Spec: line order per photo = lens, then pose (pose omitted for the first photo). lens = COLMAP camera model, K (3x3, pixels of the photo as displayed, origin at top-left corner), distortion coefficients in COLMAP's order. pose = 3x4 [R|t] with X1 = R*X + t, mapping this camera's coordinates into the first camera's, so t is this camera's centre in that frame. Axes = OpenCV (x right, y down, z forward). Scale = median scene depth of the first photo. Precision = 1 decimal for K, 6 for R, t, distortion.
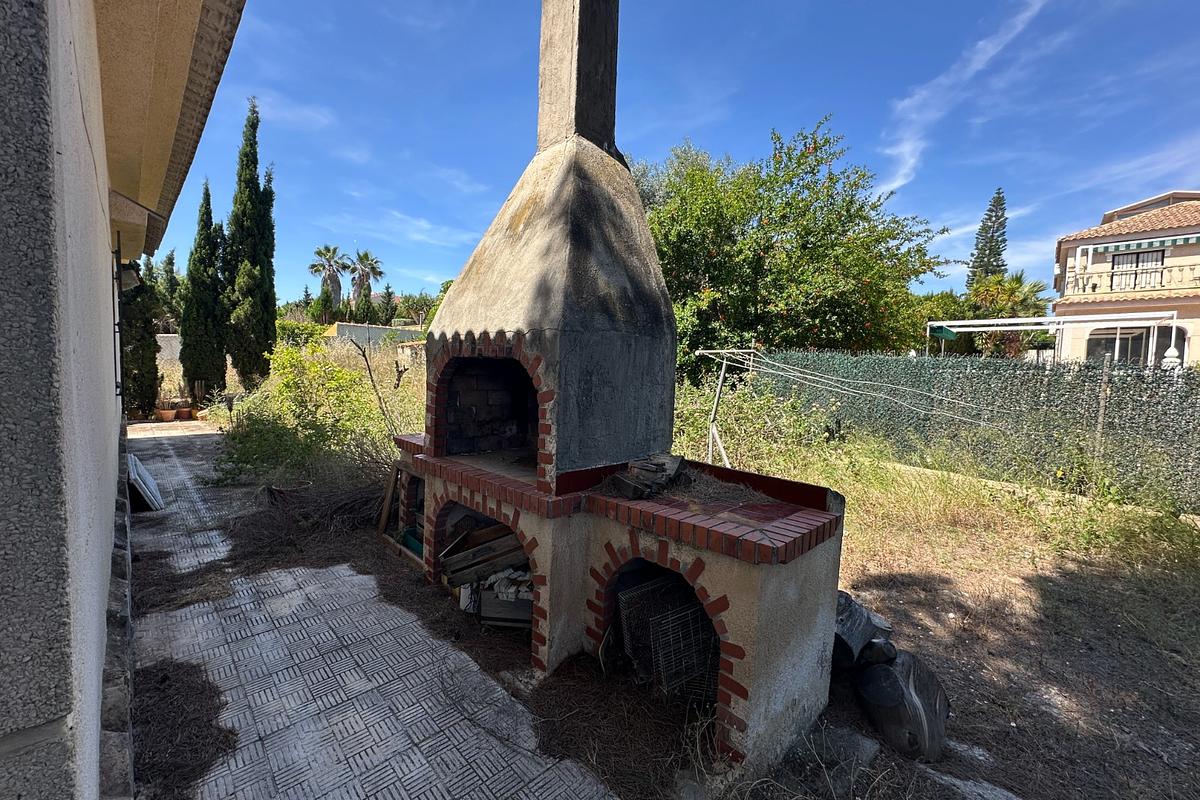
lens RADIAL K [[474.6, 0, 602.8], [0, 474.6, 397.8], [0, 0, 1]] dist [-0.002749, -0.000075]
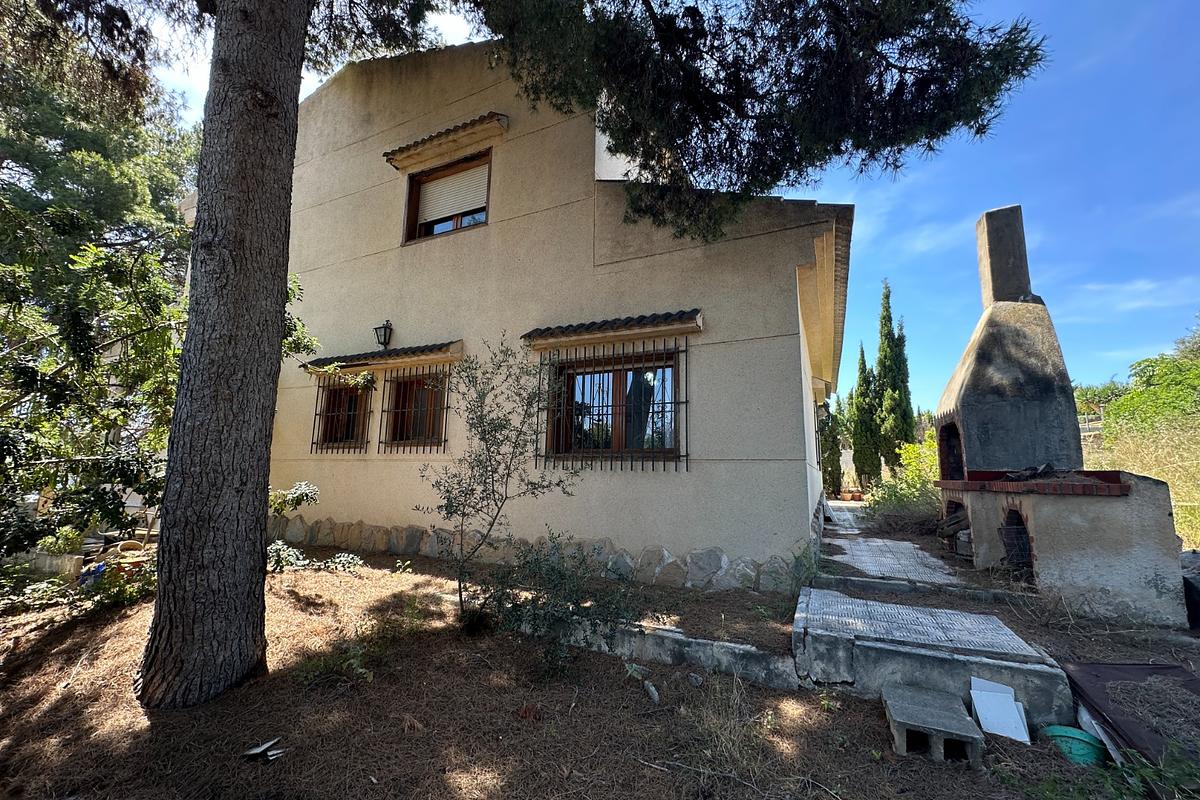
lens RADIAL K [[474.6, 0, 594.8], [0, 474.6, 399.2], [0, 0, 1]] dist [-0.002749, -0.000075]
pose [[0.321415, -0.168307, -0.931861, 0.278425], [-0.059235, 0.978577, -0.197175, 0.071704], [0.945084, 0.118574, 0.304560, -0.255831]]
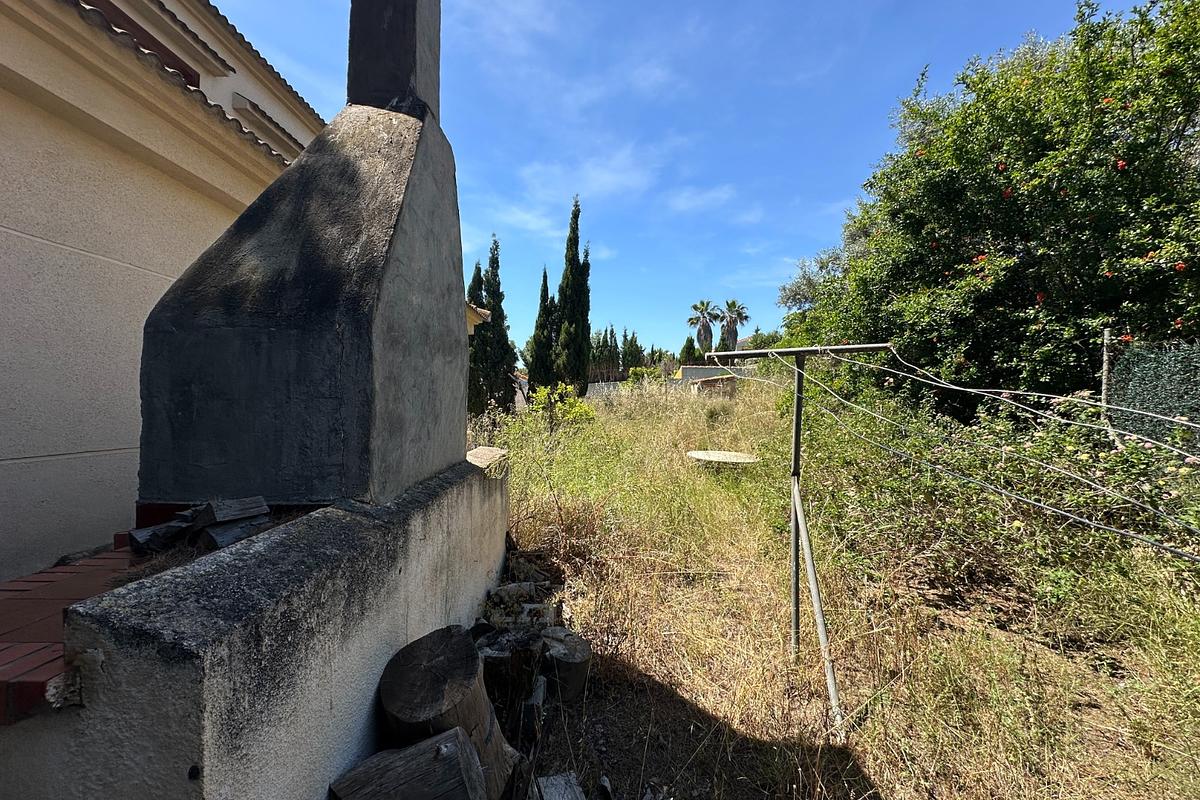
lens RADIAL K [[474.6, 0, 603.1], [0, 474.6, 397.7], [0, 0, 1]] dist [-0.002749, -0.000075]
pose [[0.710706, -0.028769, -0.702900, 0.207778], [-0.029905, 0.997025, -0.071044, 0.001959], [0.702853, 0.071512, 0.707731, 0.187949]]
